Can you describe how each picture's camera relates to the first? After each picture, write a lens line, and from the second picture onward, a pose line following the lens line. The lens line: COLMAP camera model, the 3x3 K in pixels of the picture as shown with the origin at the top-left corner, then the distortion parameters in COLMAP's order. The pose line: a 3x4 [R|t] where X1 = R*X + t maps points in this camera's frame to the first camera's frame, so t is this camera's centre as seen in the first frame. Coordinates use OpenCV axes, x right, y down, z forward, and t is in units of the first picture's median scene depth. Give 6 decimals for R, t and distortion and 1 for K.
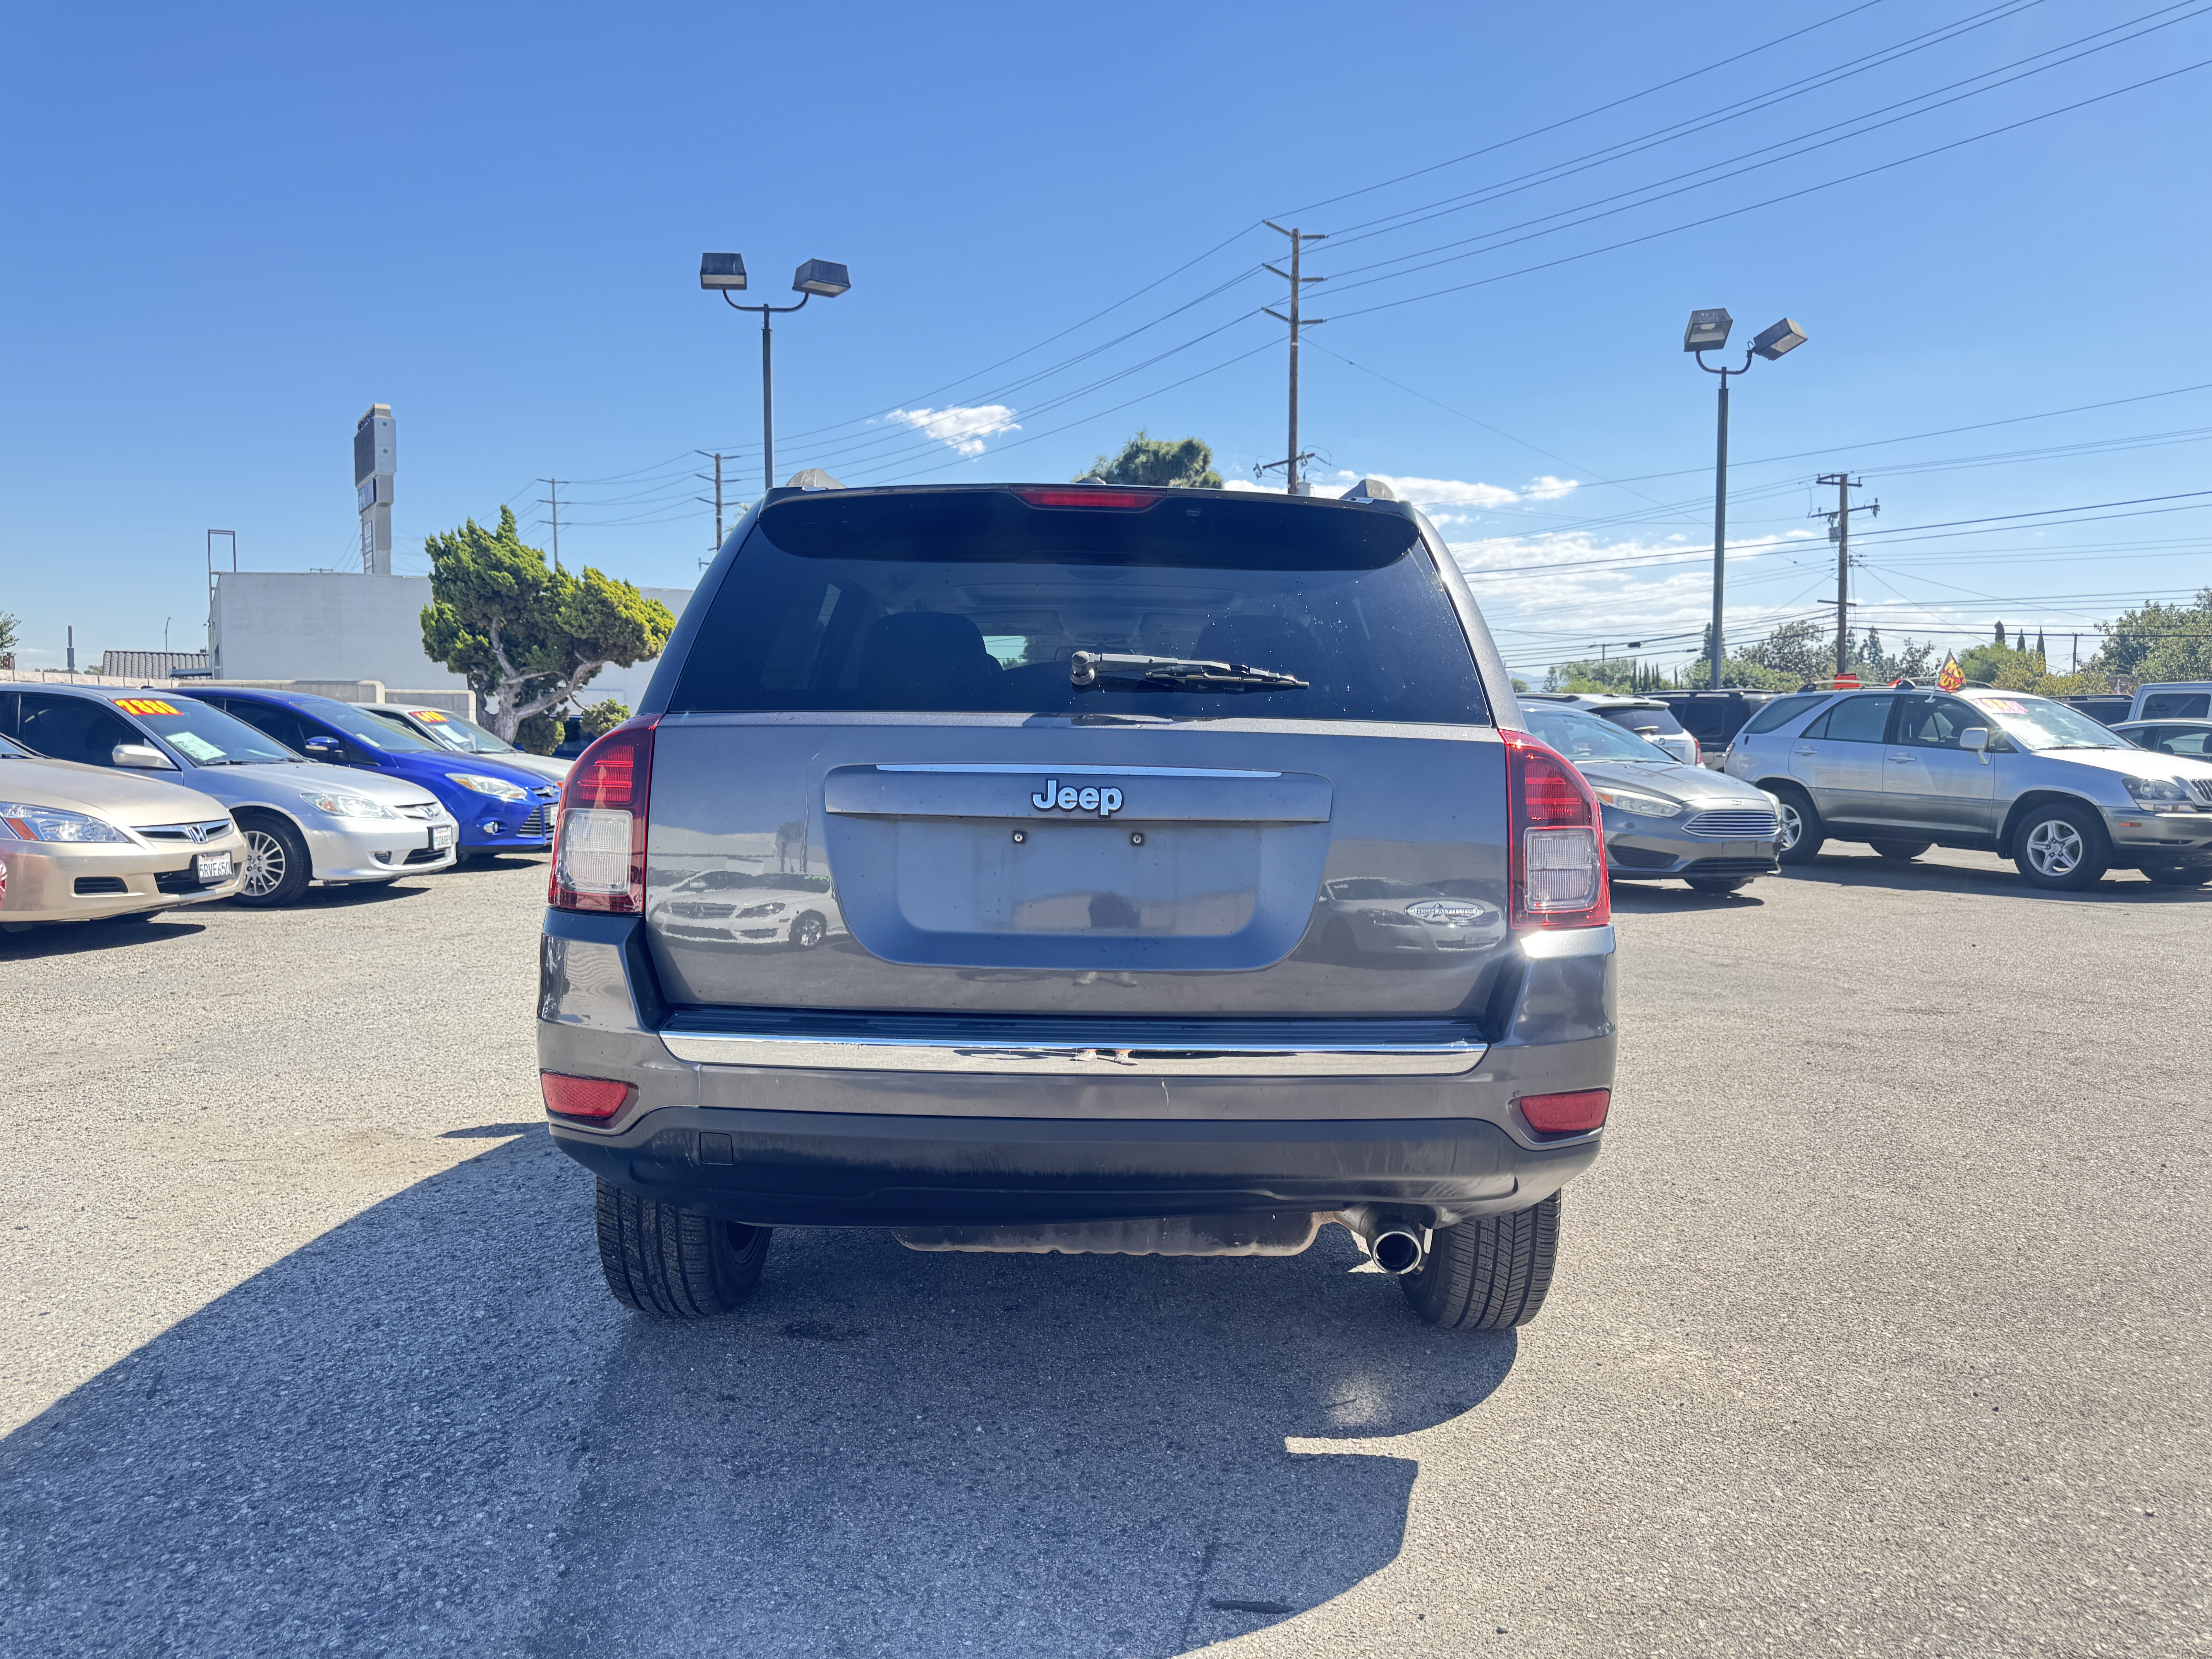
lens RADIAL K [[1572.5, 0, 1111.5], [0, 1572.5, 843.8], [0, 0, 1]] dist [0.032473, -0.042021]
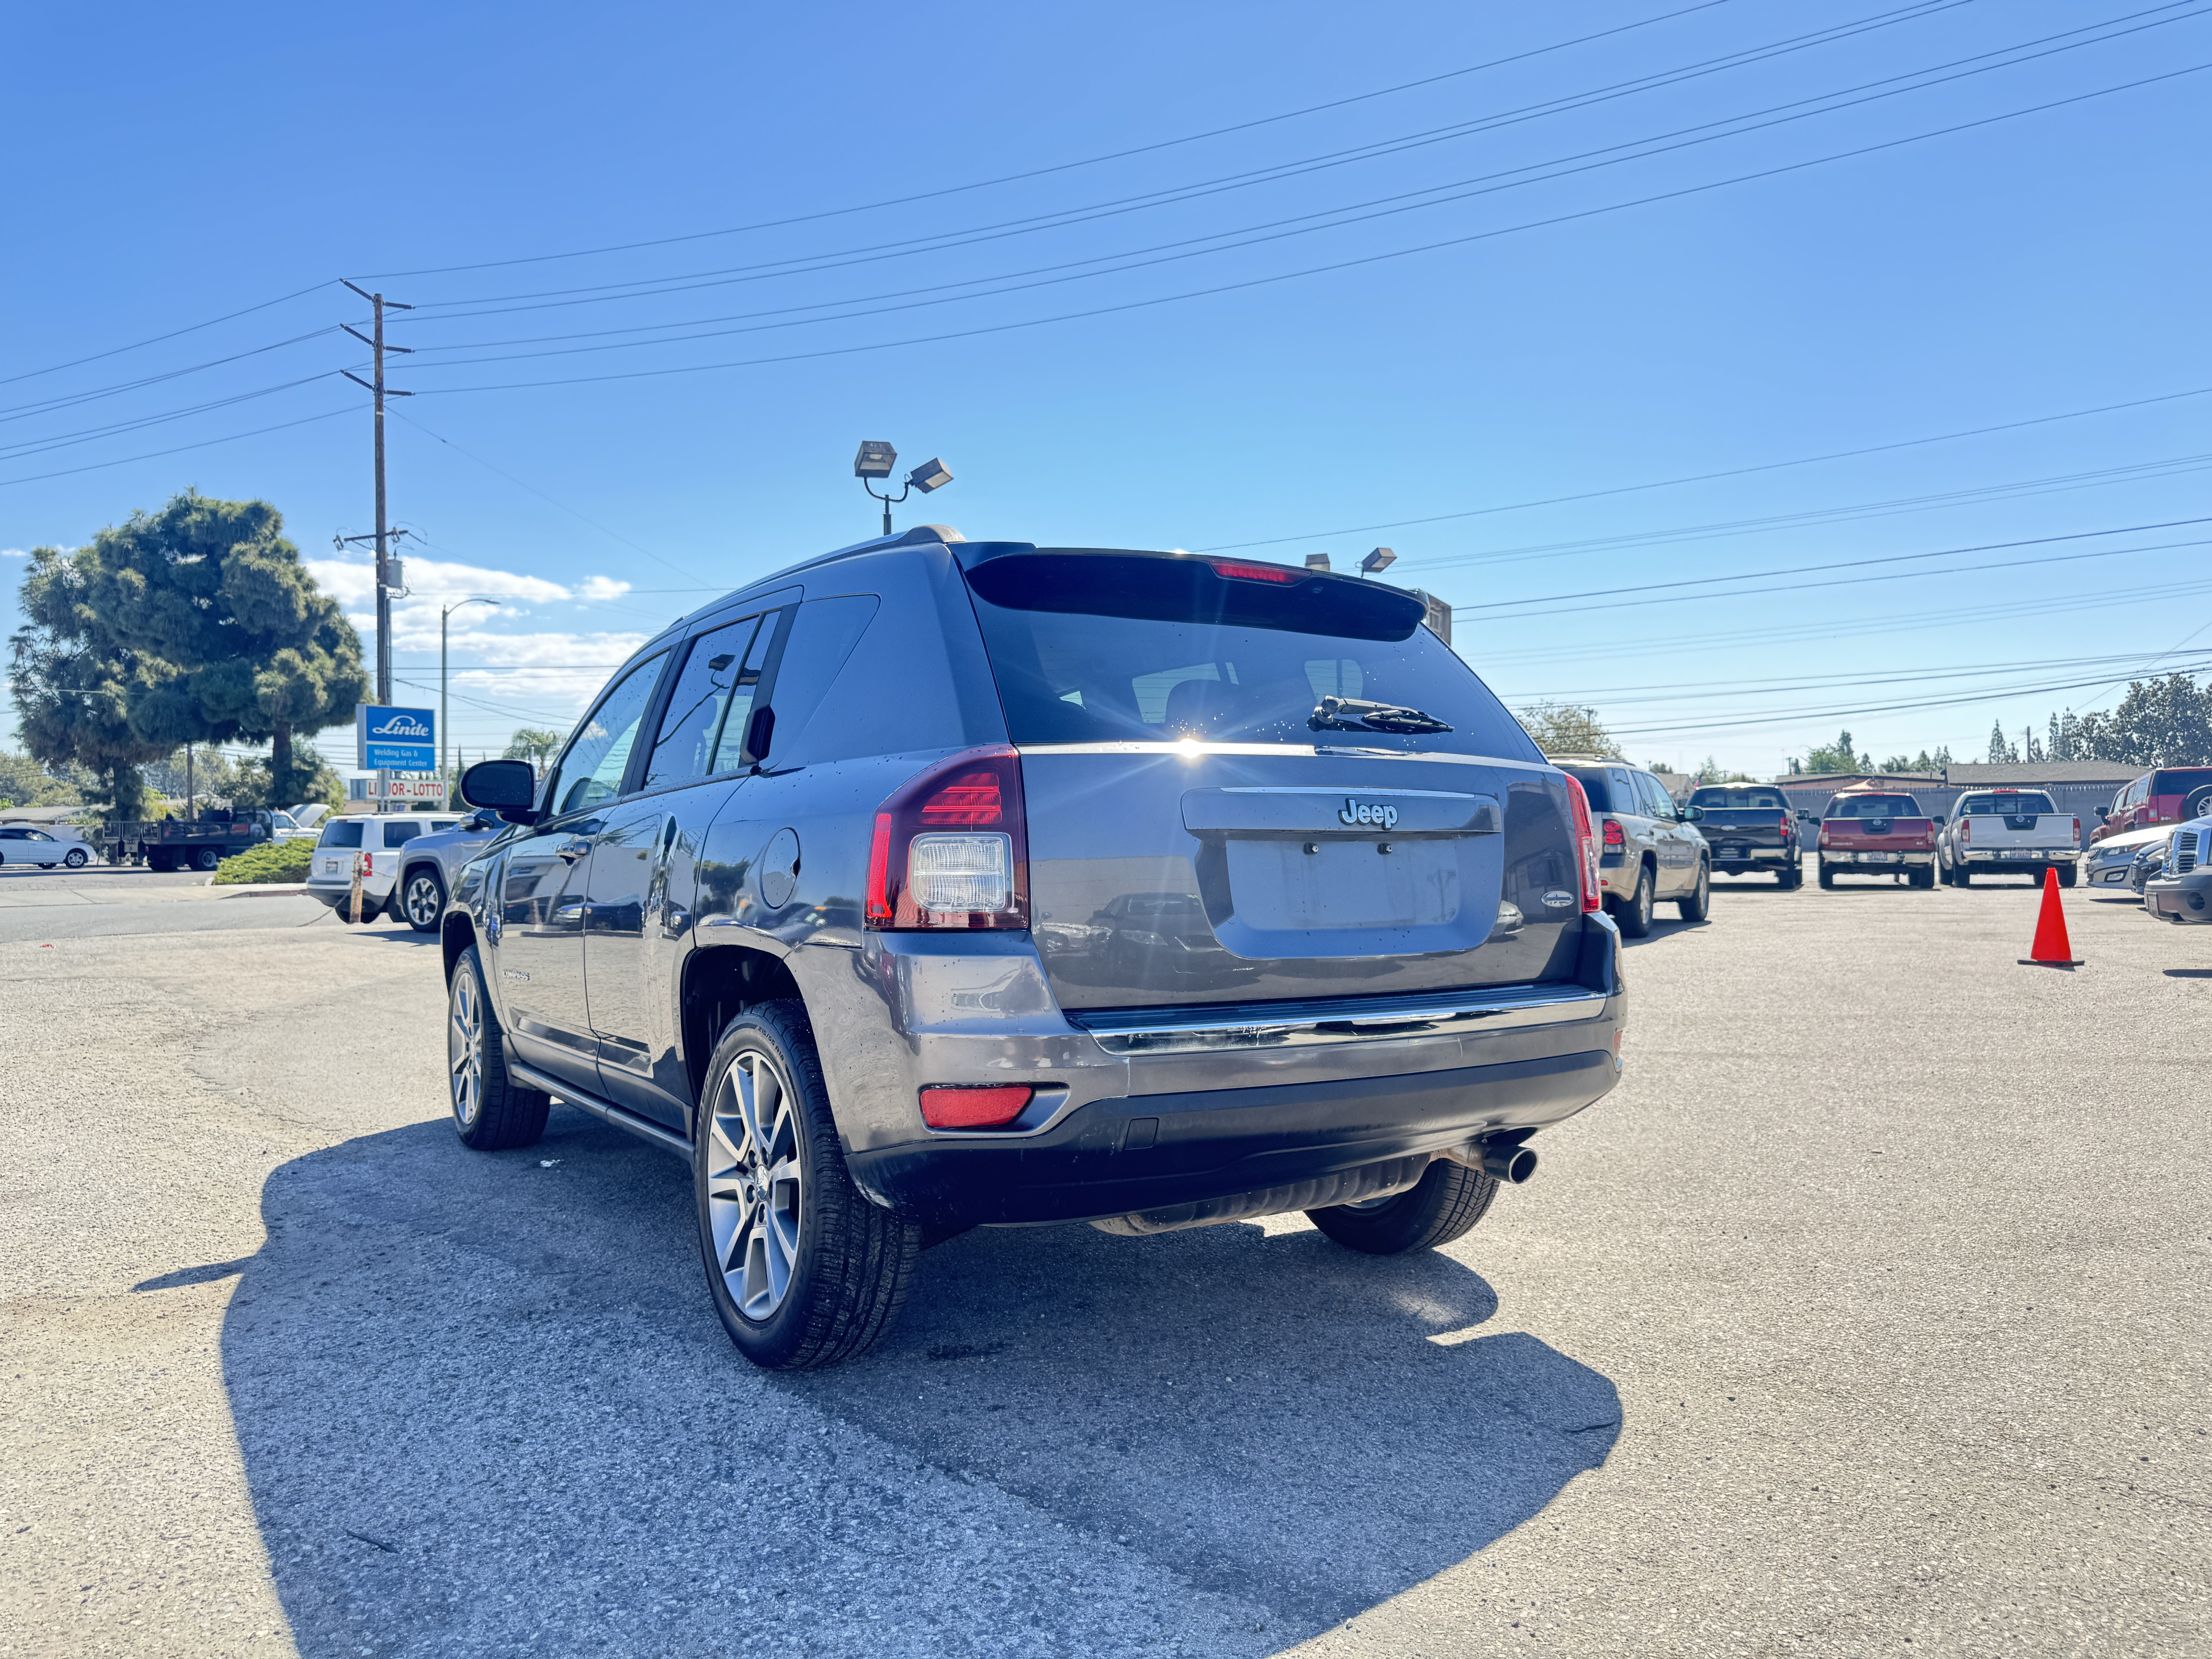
lens RADIAL K [[1572.5, 0, 1107.2], [0, 1572.5, 829.7], [0, 0, 1]] dist [0.032473, -0.042021]
pose [[0.838502, -0.009962, 0.544807, -0.327875], [0.048930, 0.997170, -0.057075, 0.016340], [-0.542697, 0.074515, 0.836617, 0.031450]]
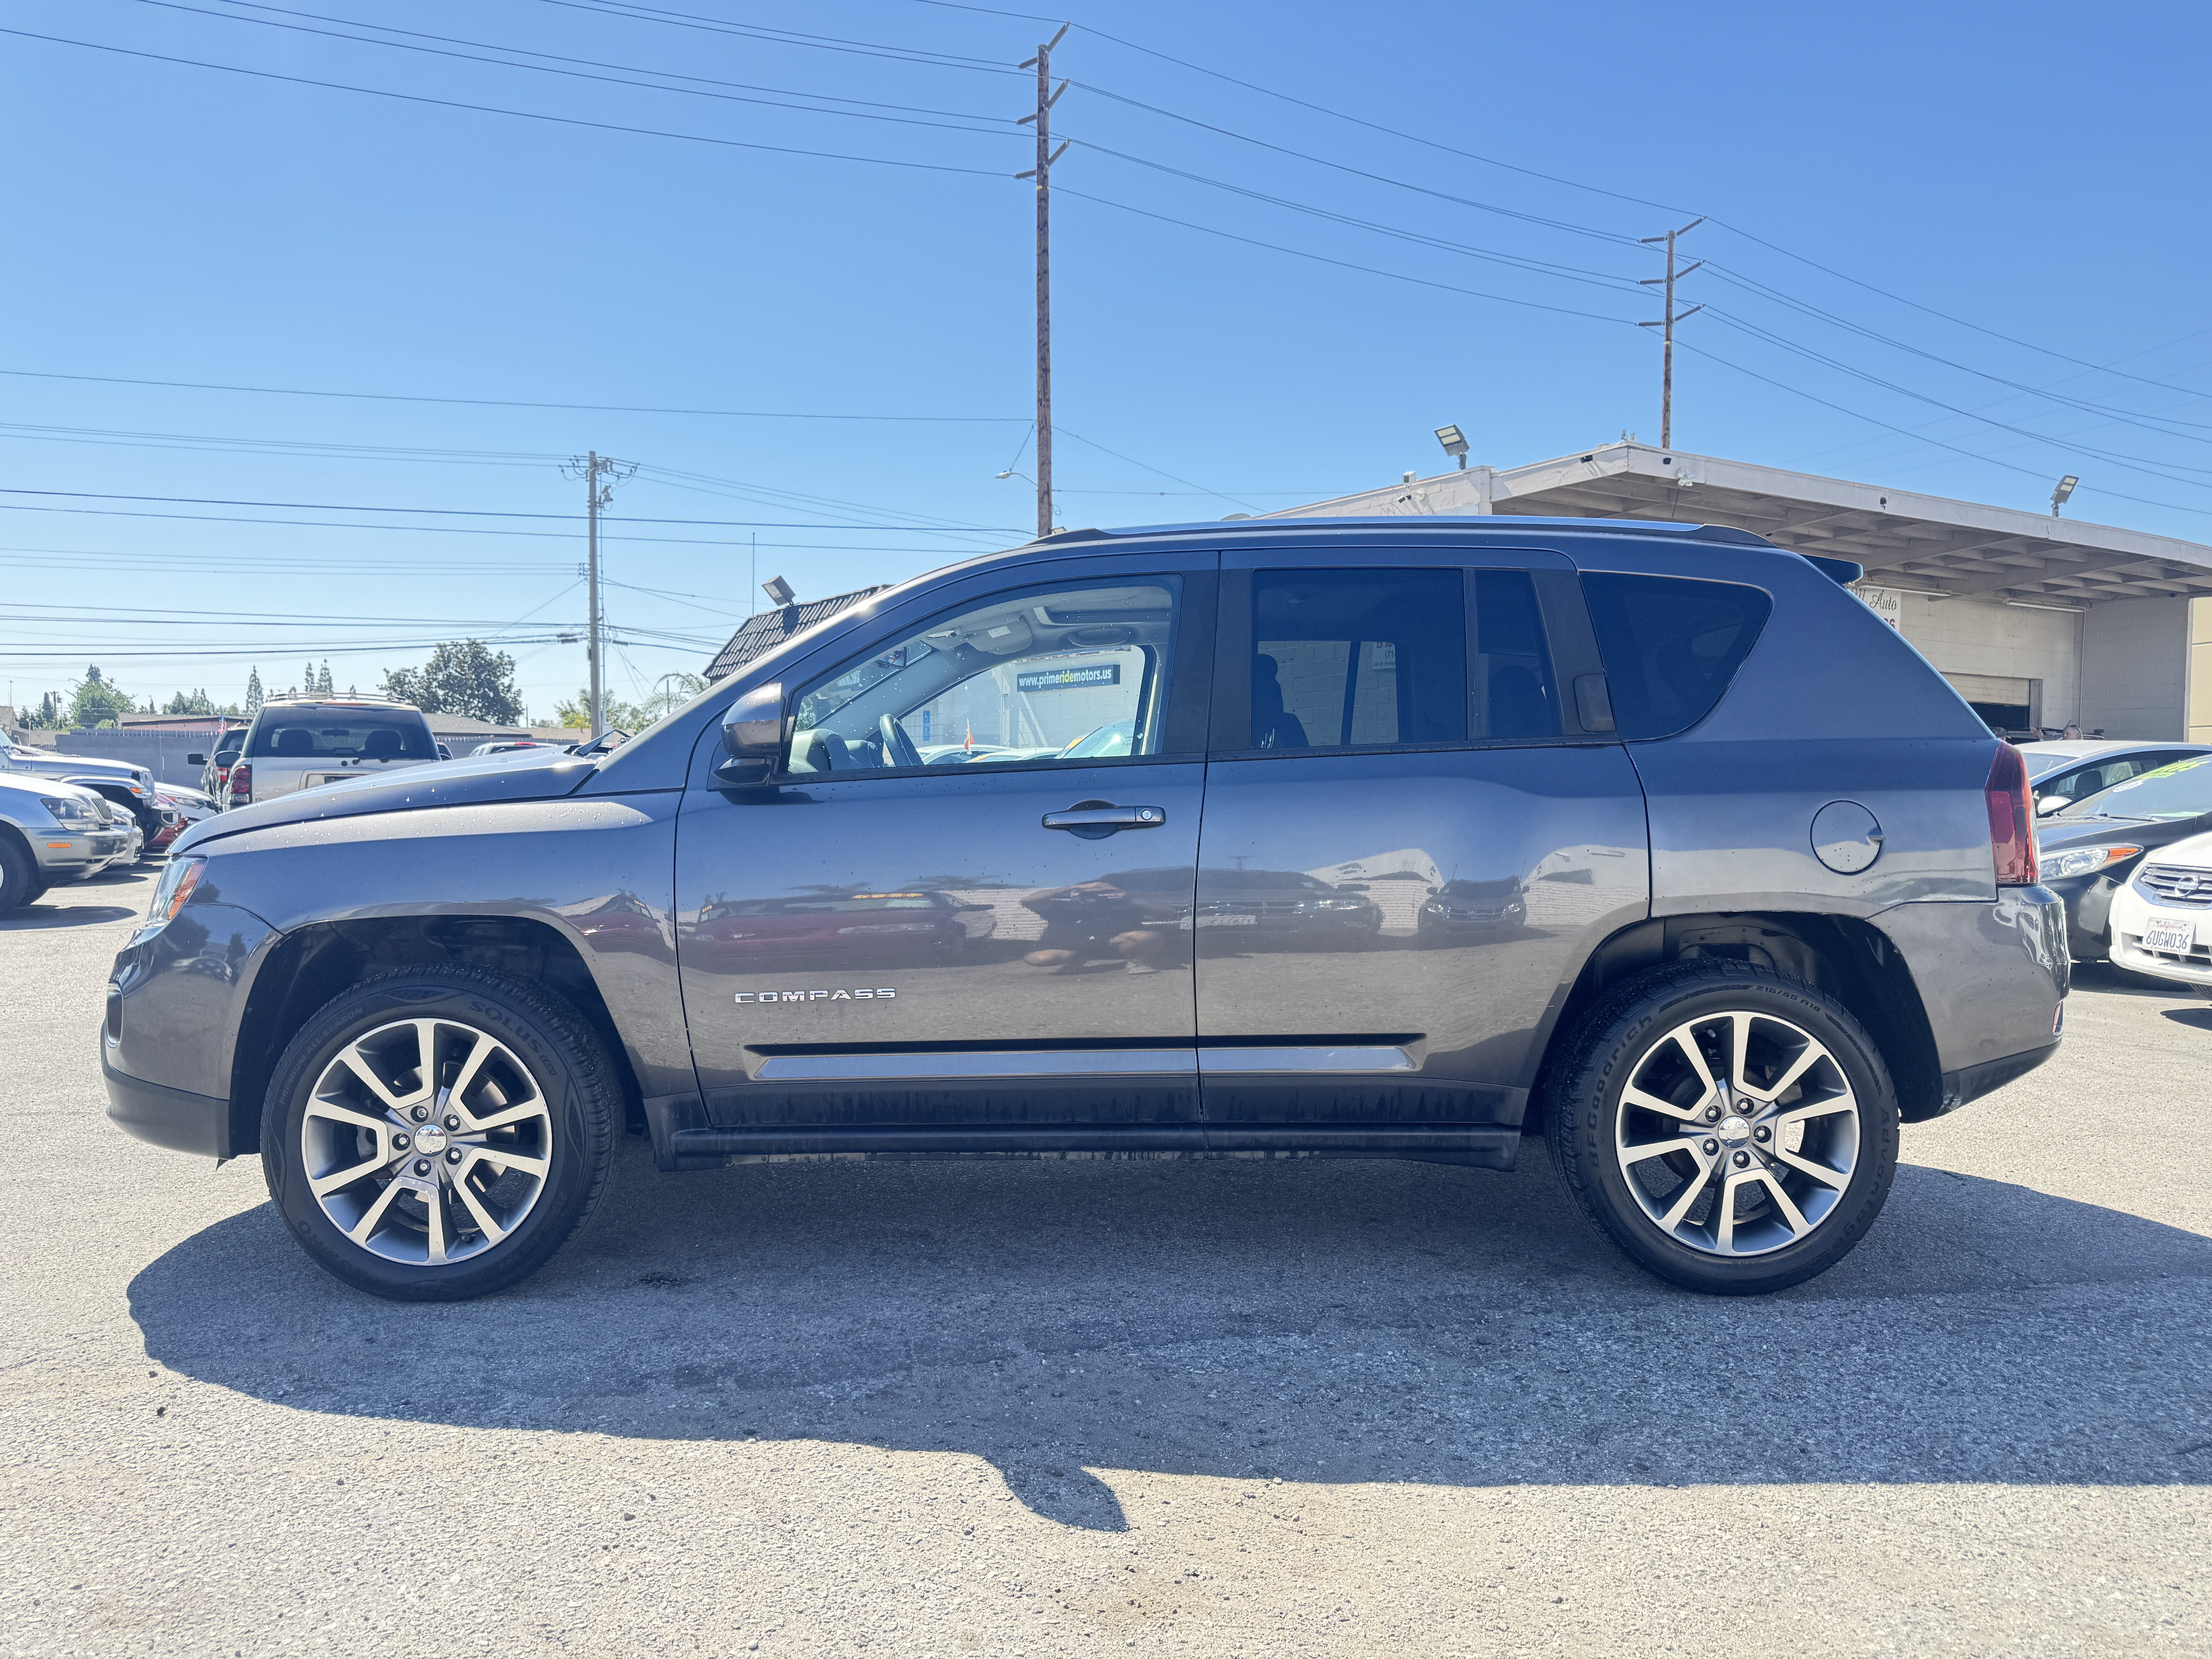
lens RADIAL K [[1572.5, 0, 1104.1], [0, 1572.5, 833.5], [0, 0, 1]] dist [0.032473, -0.042021]
pose [[-0.021191, -0.038512, 0.999033, -0.677501], [0.057961, 0.997530, 0.039684, -0.041483], [-0.998094, 0.058746, -0.018907, 0.736719]]
